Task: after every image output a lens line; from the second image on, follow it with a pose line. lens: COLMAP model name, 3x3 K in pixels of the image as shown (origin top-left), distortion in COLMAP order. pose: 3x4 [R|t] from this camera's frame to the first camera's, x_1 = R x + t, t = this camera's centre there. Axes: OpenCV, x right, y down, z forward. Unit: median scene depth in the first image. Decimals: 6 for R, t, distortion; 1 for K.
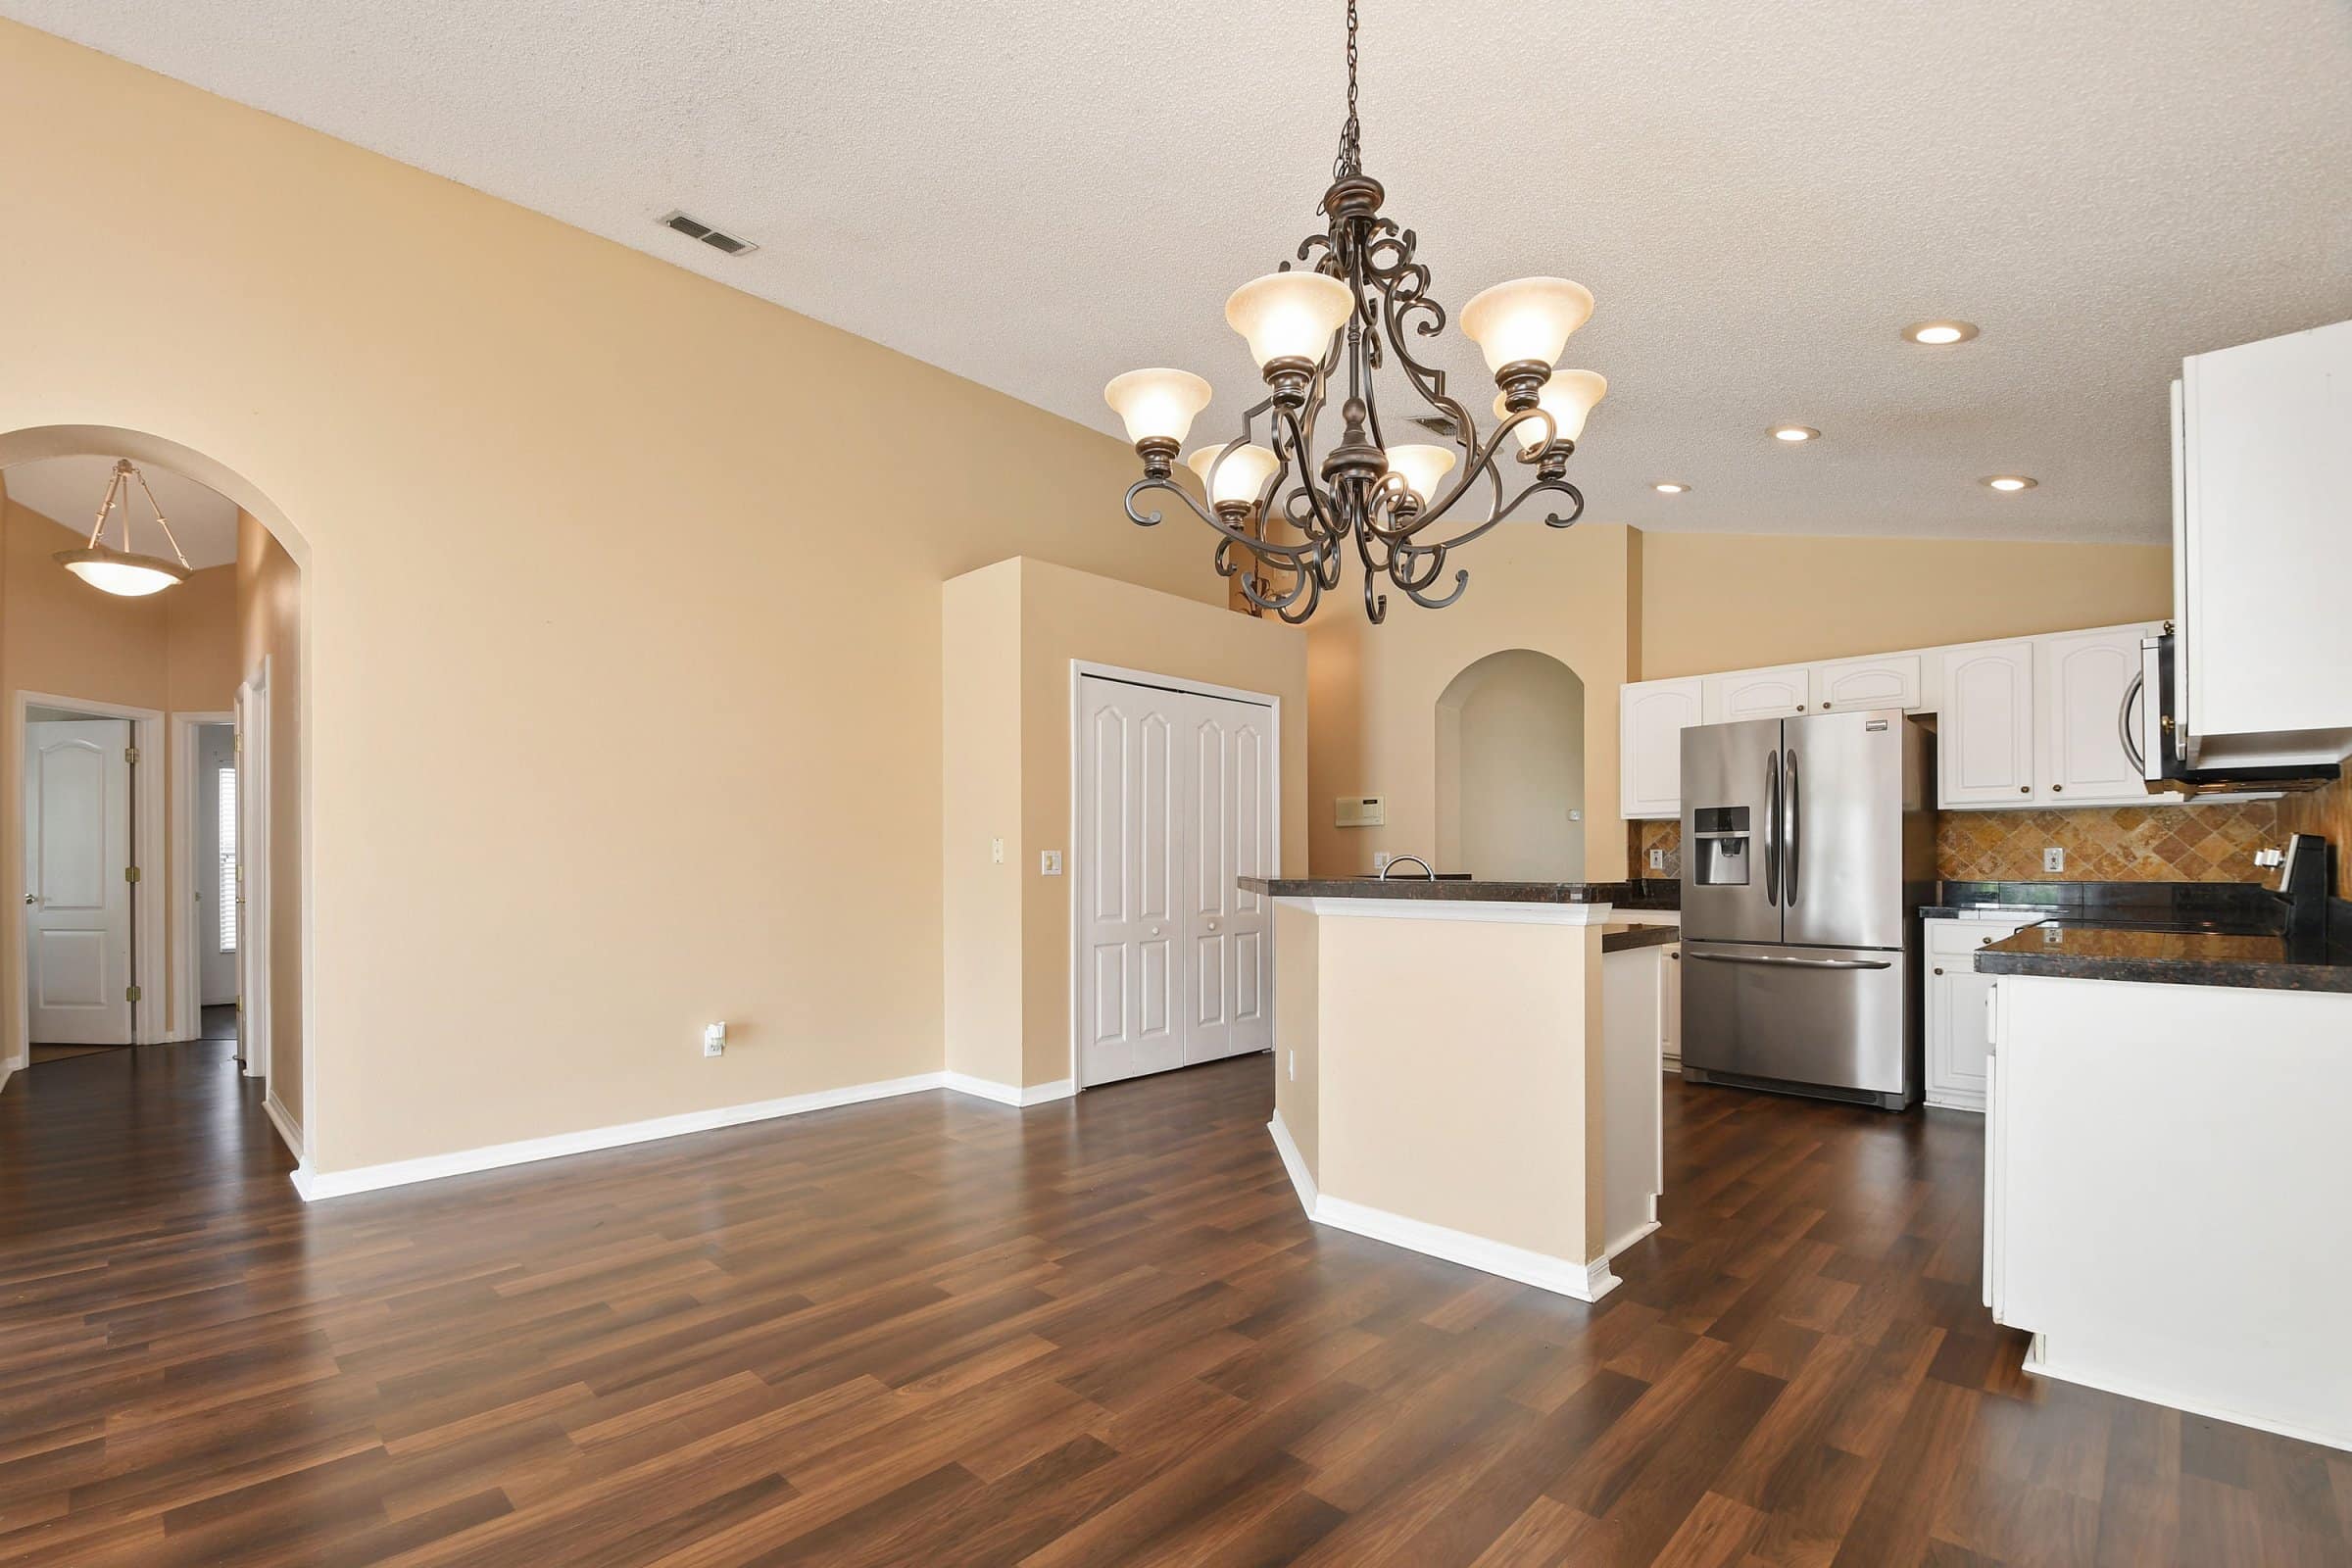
lens RADIAL K [[1043.7, 0, 1118.5], [0, 1043.7, 873.4], [0, 0, 1]] dist [-0.001954, -0.009046]
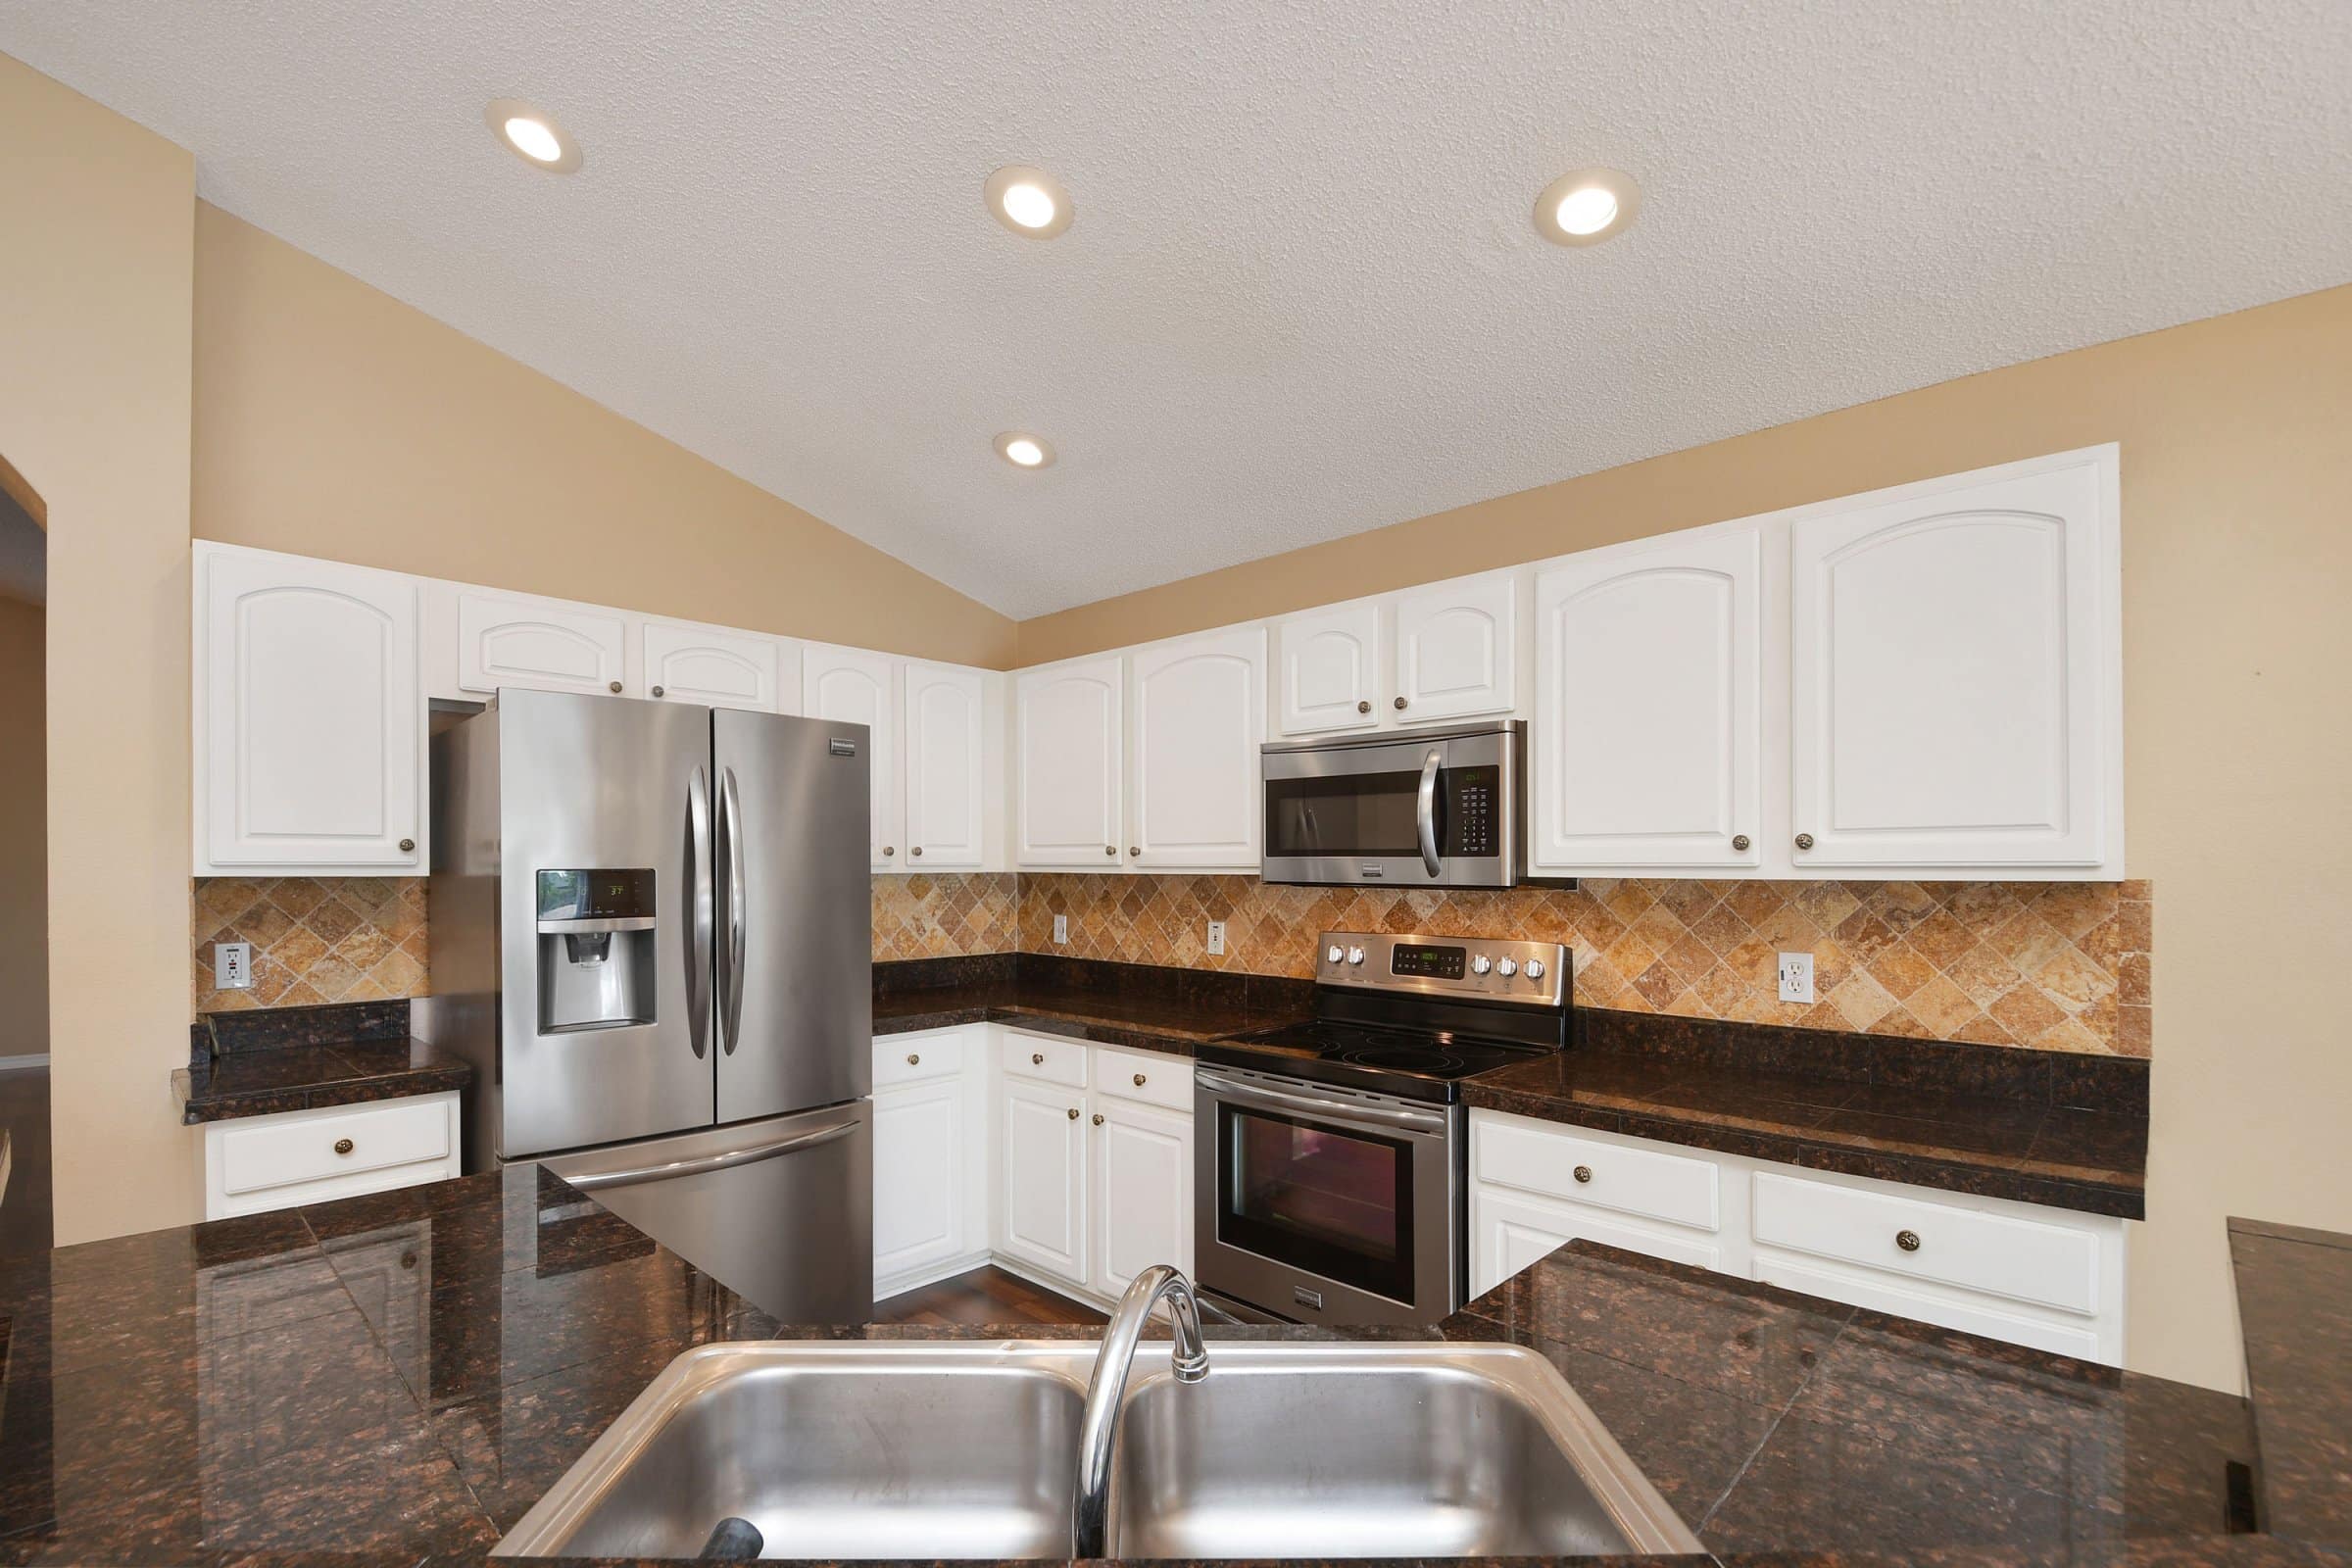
lens RADIAL K [[1043.7, 0, 1127.7], [0, 1043.7, 850.1], [0, 0, 1]] dist [-0.001954, -0.009046]
pose [[-0.021862, 0.014393, 0.999657, 0.100322], [0.008250, 0.999865, -0.014215, -0.069607], [-0.999727, 0.007936, -0.021978, 0.850081]]
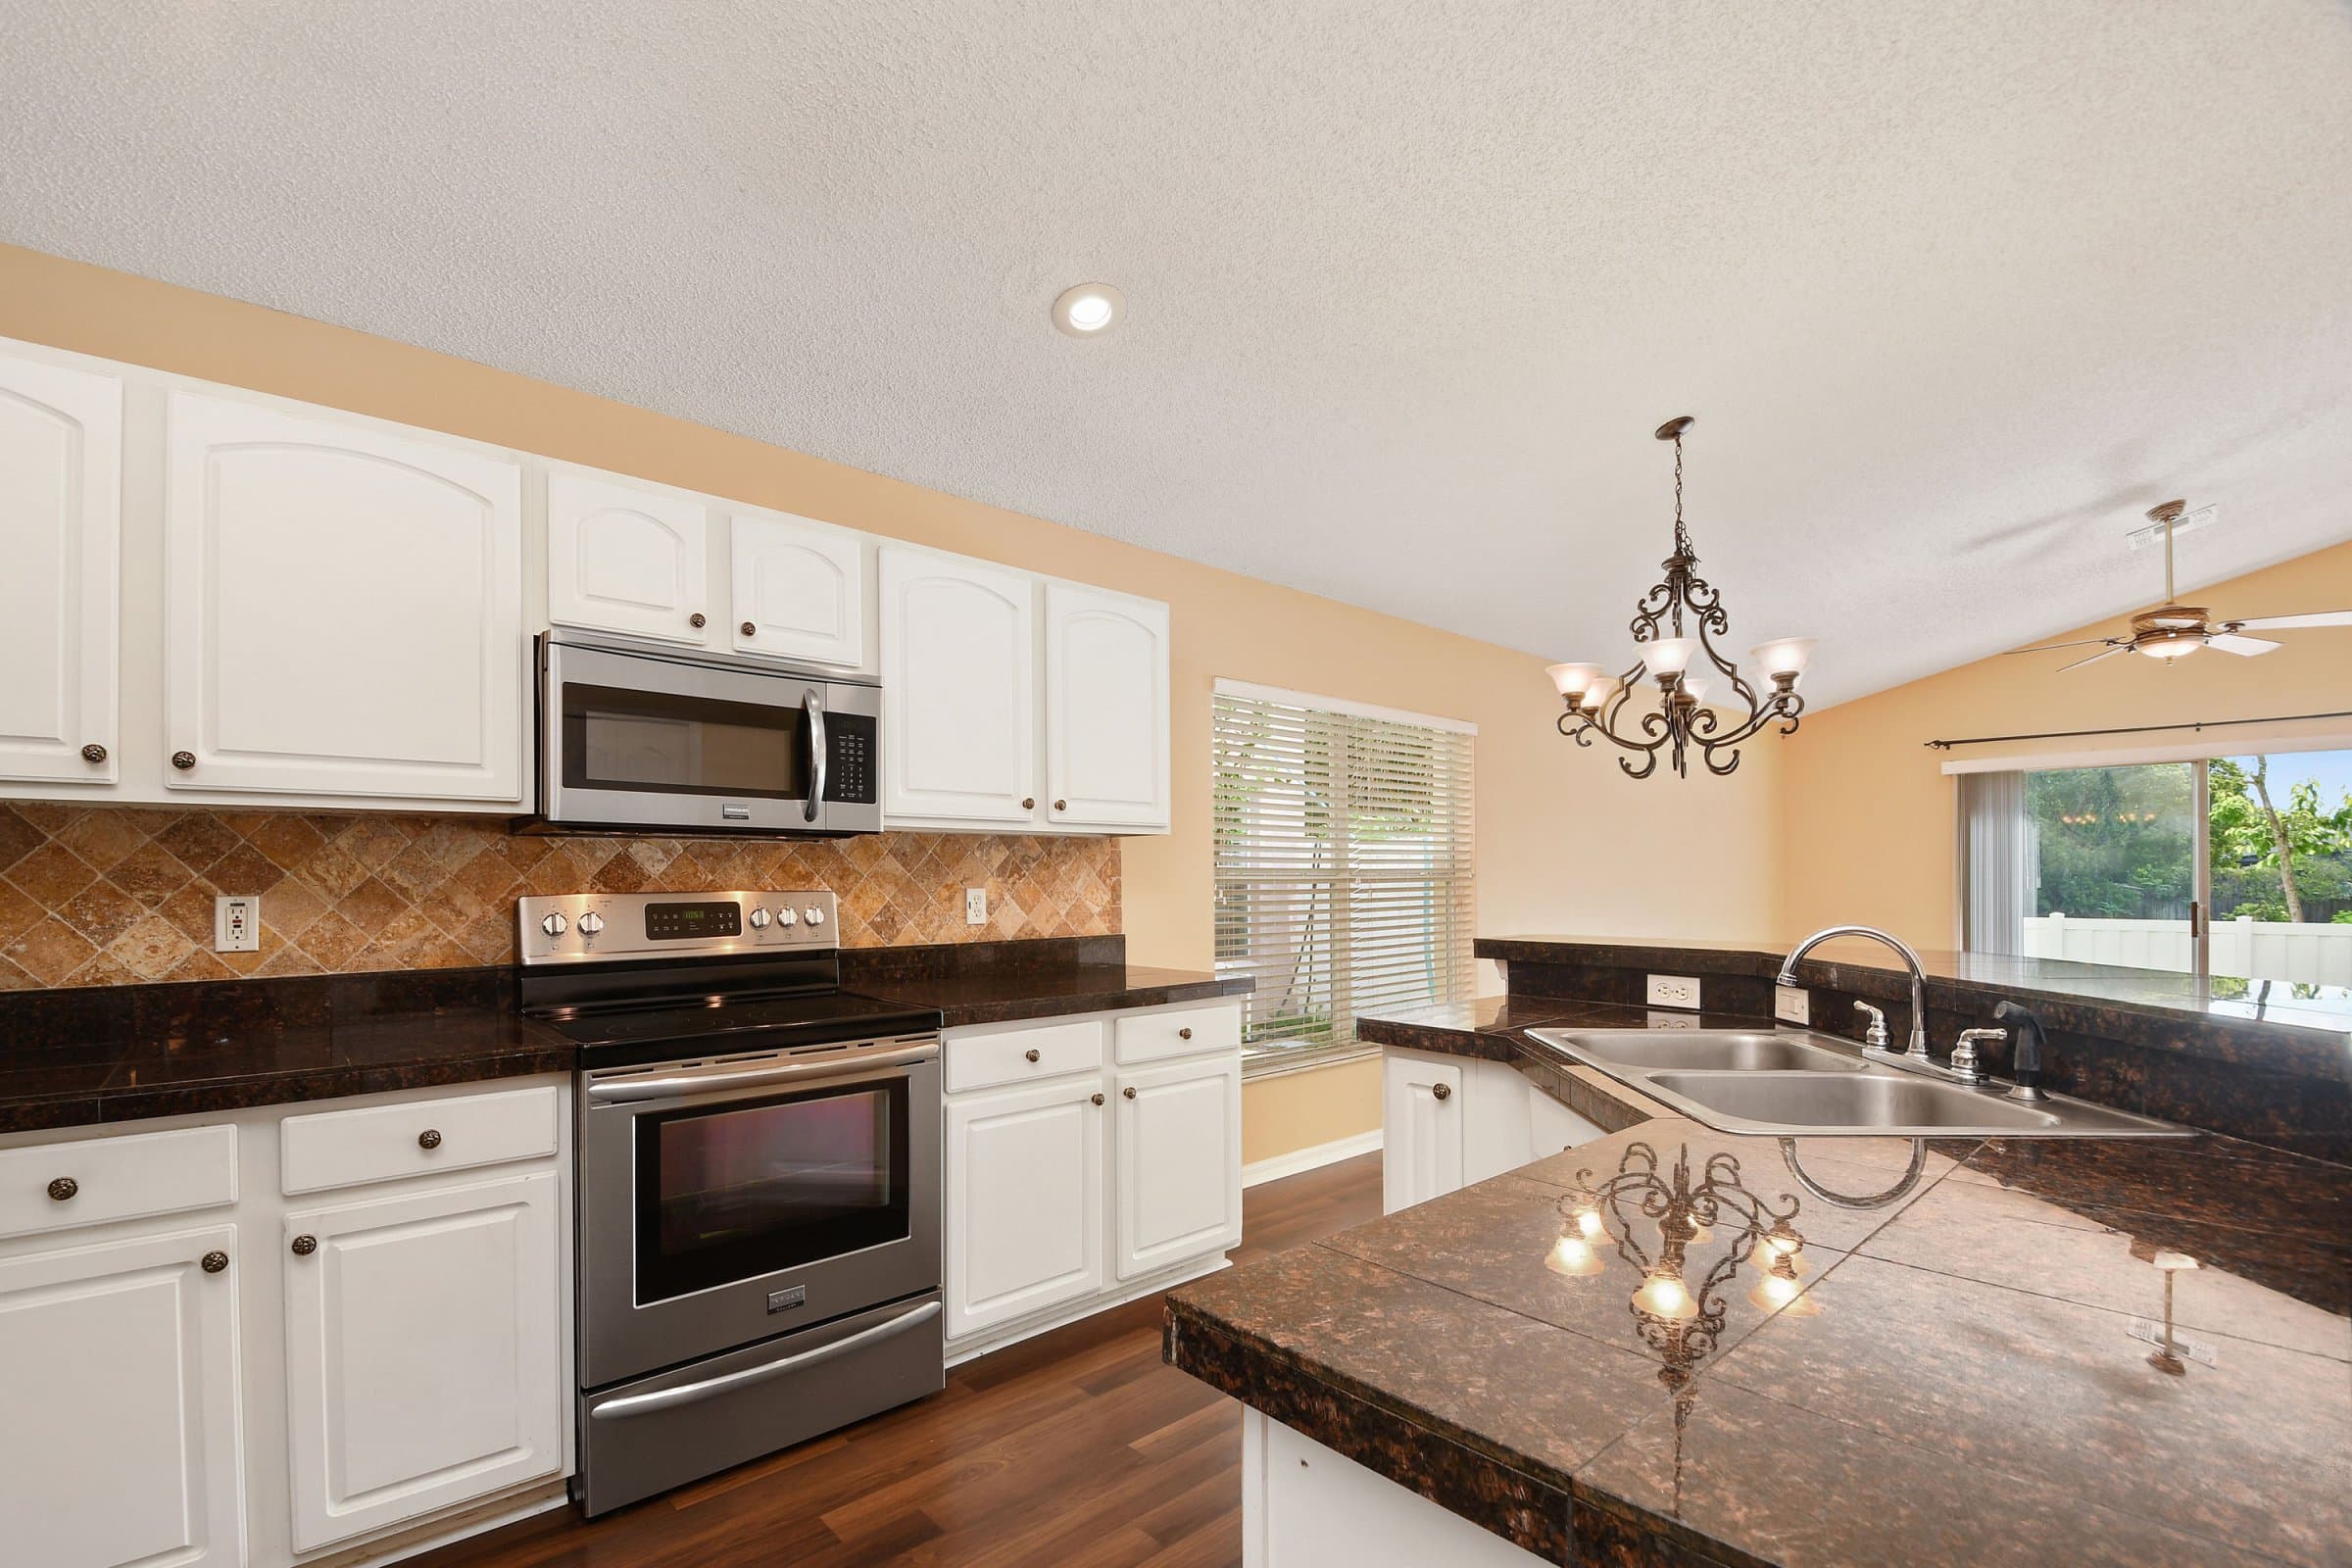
lens RADIAL K [[1043.7, 0, 1162.9], [0, 1043.7, 876.5], [0, 0, 1]] dist [-0.001954, -0.009046]
pose [[-0.999729, 0.003792, 0.022952, 0.484534], [0.003995, 0.999953, 0.008798, -0.035434], [-0.022917, 0.008887, -0.999698, 1.232176]]
